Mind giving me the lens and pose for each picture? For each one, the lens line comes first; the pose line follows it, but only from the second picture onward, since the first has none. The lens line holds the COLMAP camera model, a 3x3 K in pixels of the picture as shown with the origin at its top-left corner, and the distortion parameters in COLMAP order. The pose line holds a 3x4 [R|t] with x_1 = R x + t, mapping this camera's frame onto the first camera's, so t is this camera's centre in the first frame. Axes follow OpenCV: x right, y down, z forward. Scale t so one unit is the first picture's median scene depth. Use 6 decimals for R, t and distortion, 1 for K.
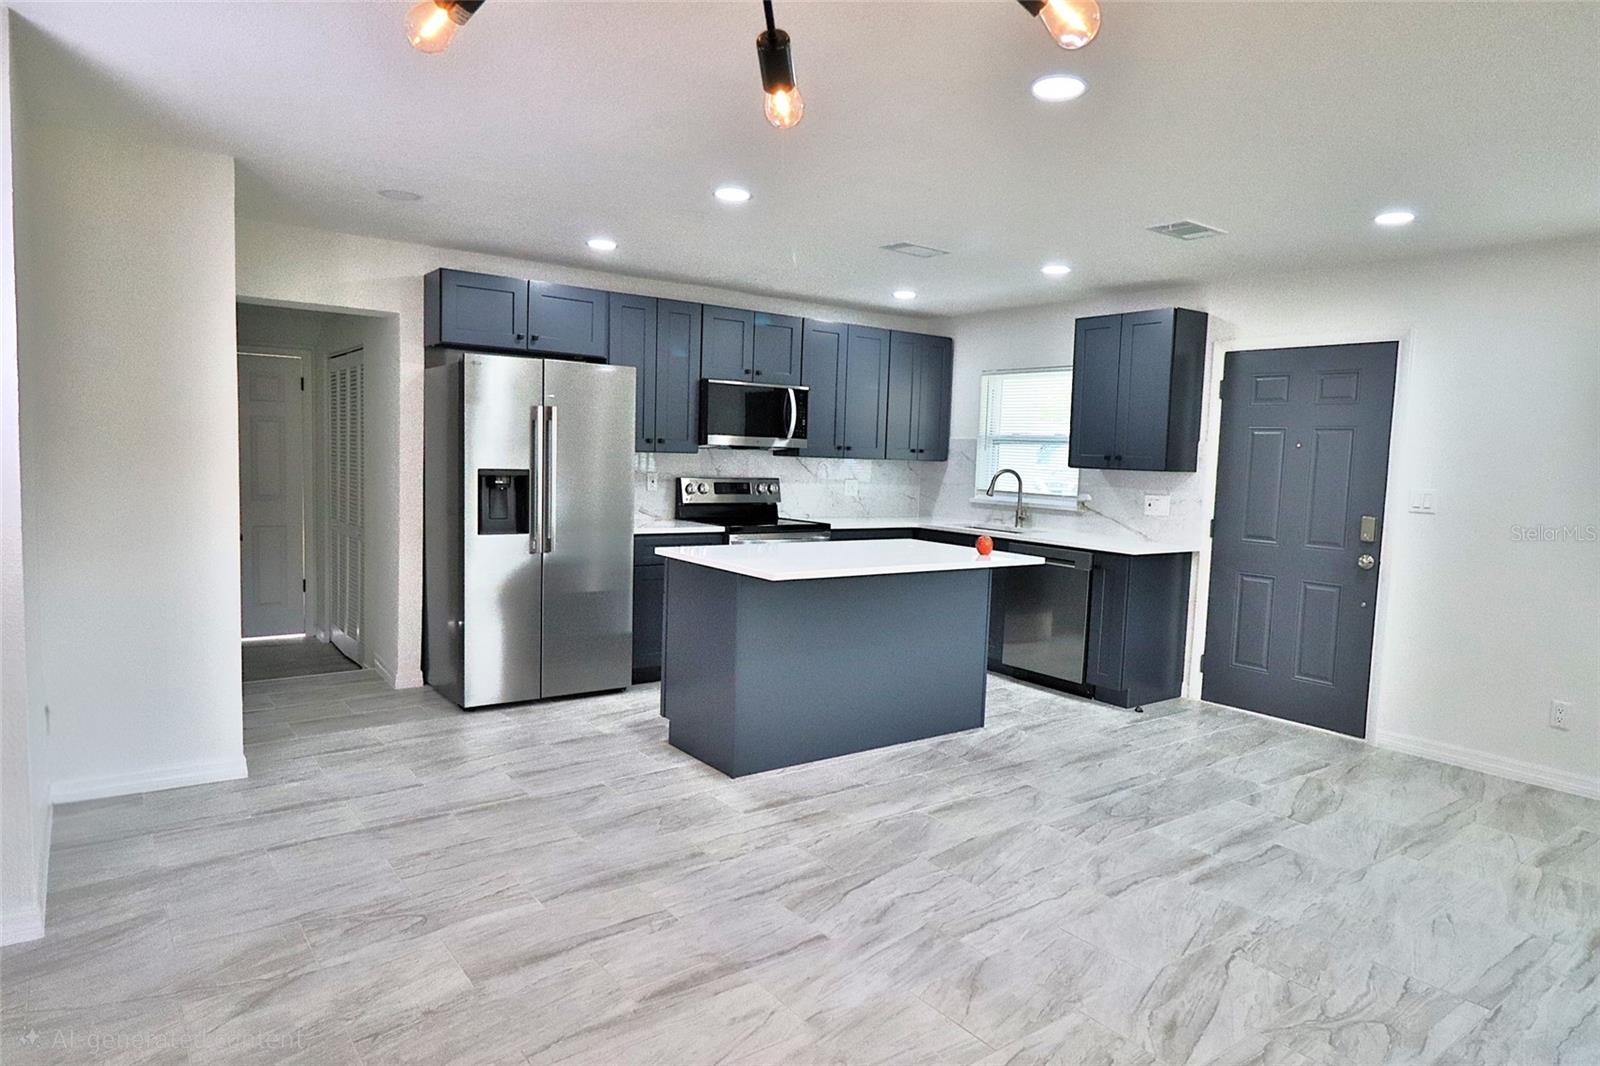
lens RADIAL K [[984.0, 0, 811.0], [0, 984.0, 537.3], [0, 0, 1]] dist [0.001593, -0.002479]
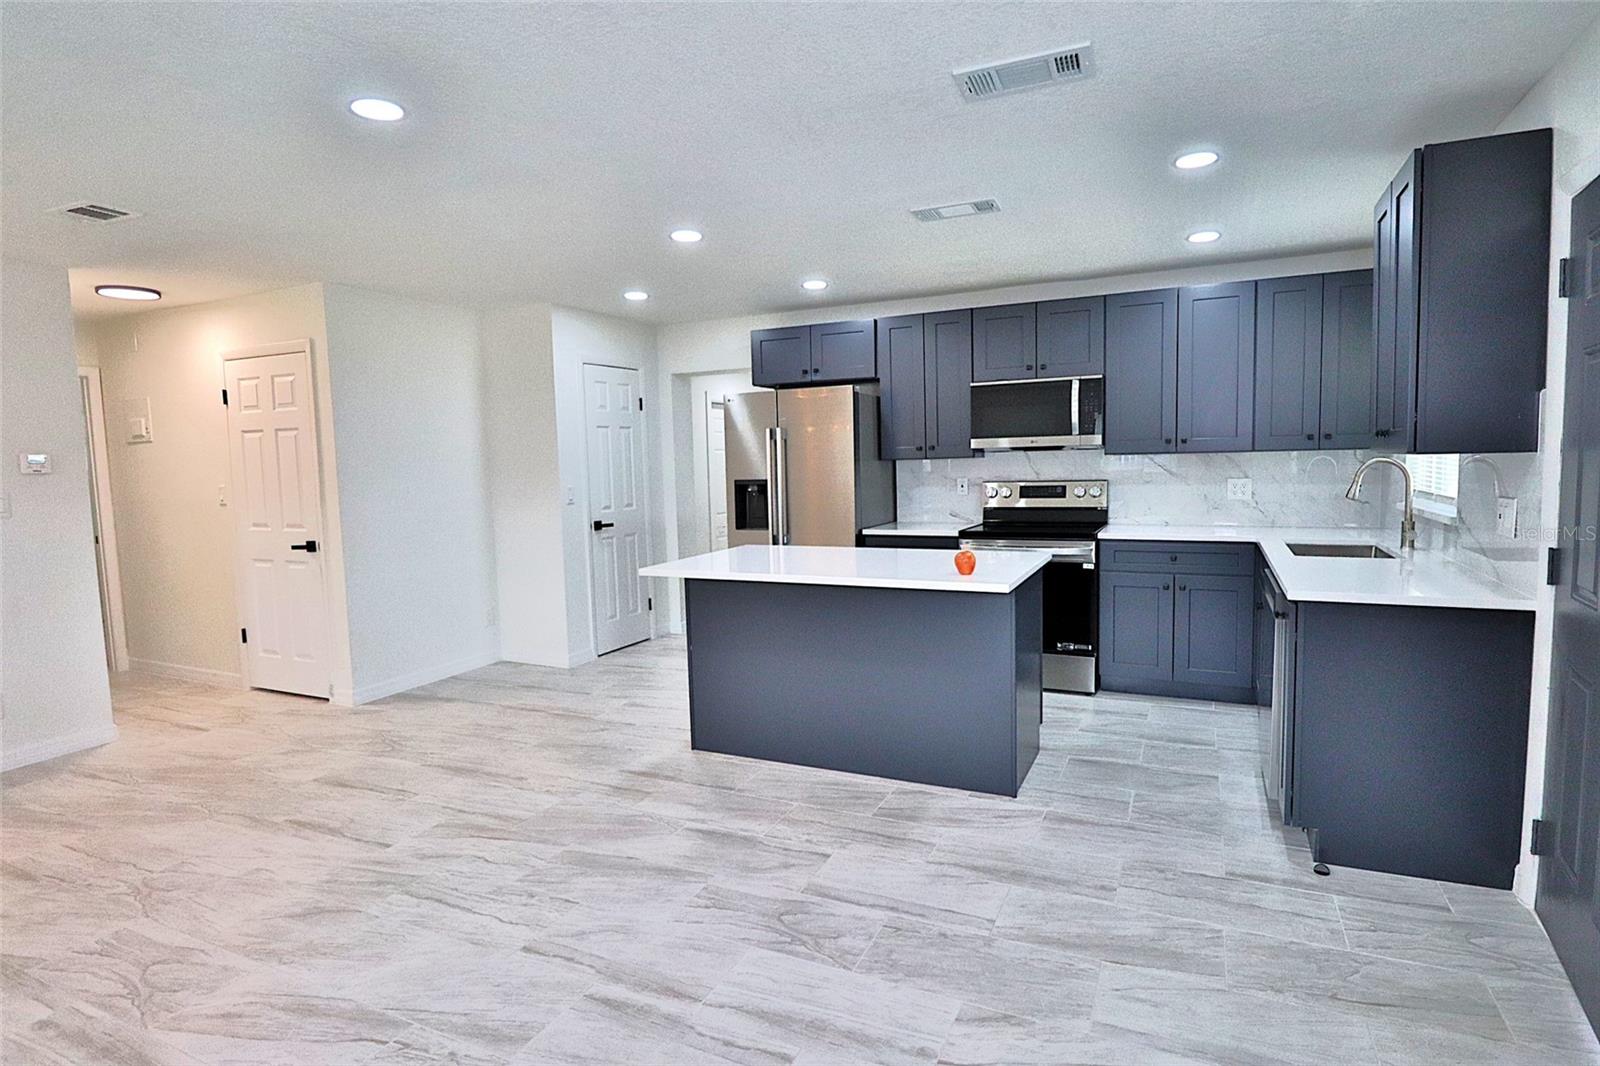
lens RADIAL K [[834.6, 0, 800.1], [0, 834.6, 528.9], [0, 0, 1]] dist [-0.005737, -0.007583]
pose [[0.457751, 0.030380, -0.888561, 0.735930], [-0.034691, 0.999265, 0.016293, -0.026233], [0.888403, 0.023367, 0.458468, 0.591539]]
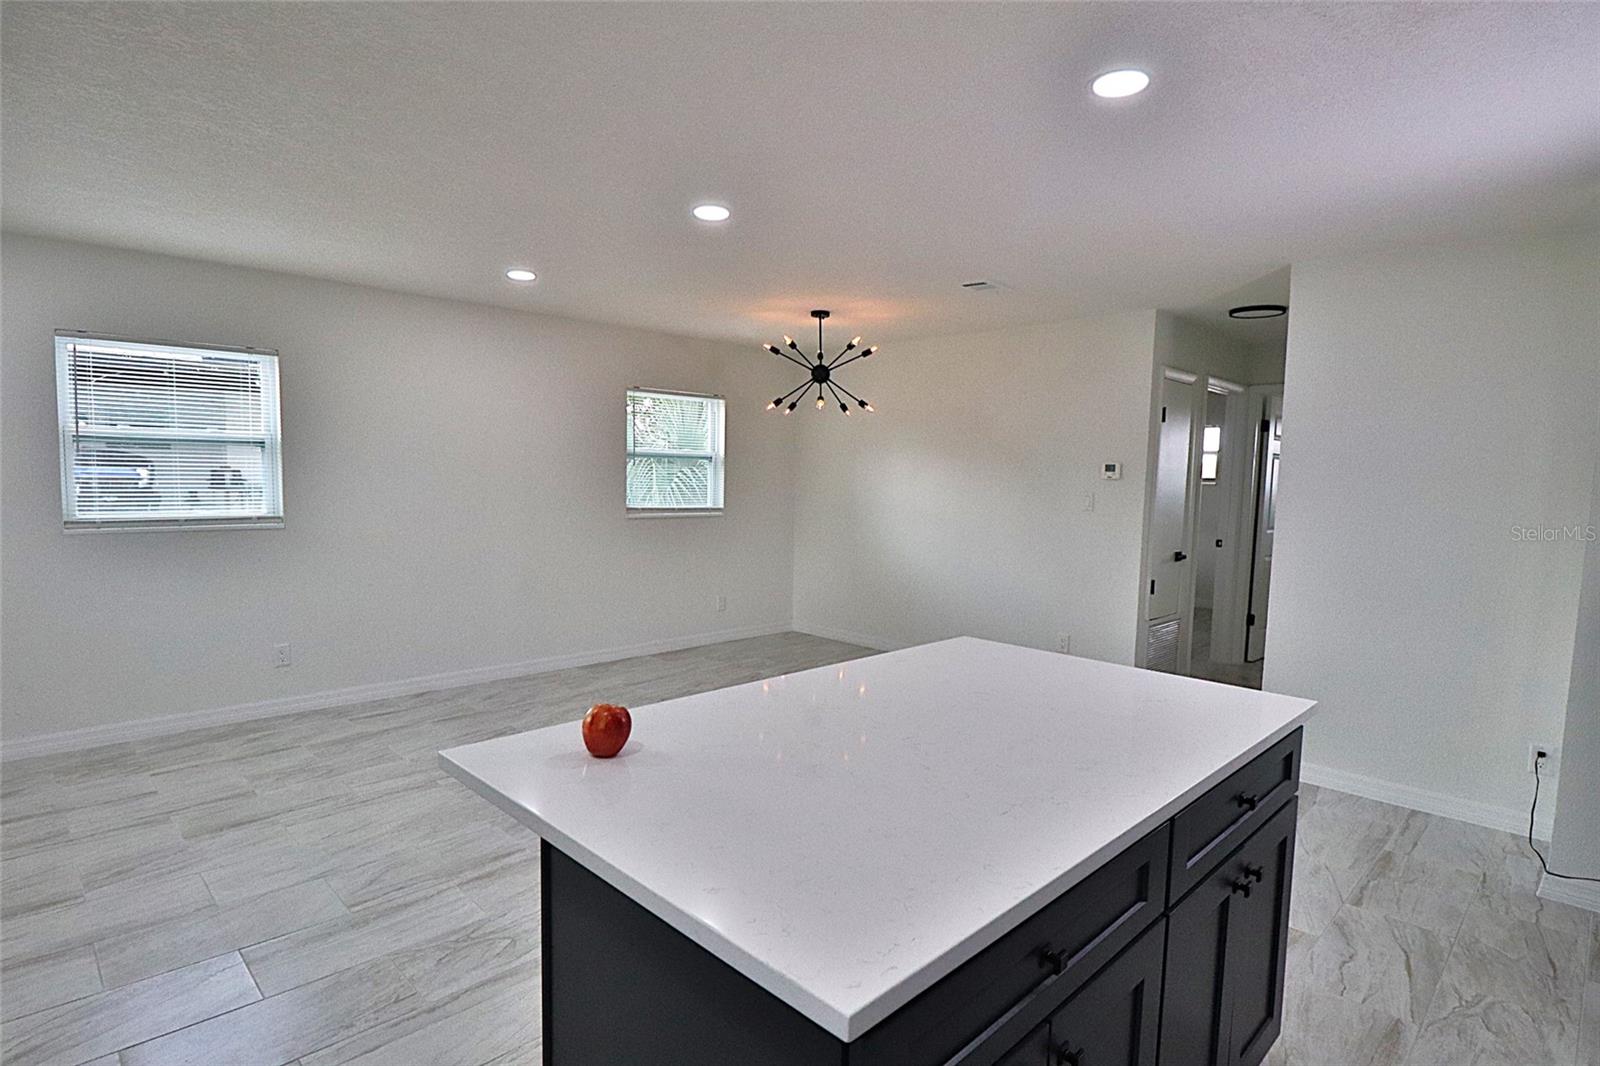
lens RADIAL K [[834.6, 0, 809.1], [0, 834.6, 541.5], [0, 0, 1]] dist [-0.005737, -0.007583]
pose [[-0.988766, -0.046032, -0.142207, 0.153393], [-0.070354, 0.982746, 0.171057, -0.120699], [0.131879, 0.179141, -0.974944, 1.337012]]
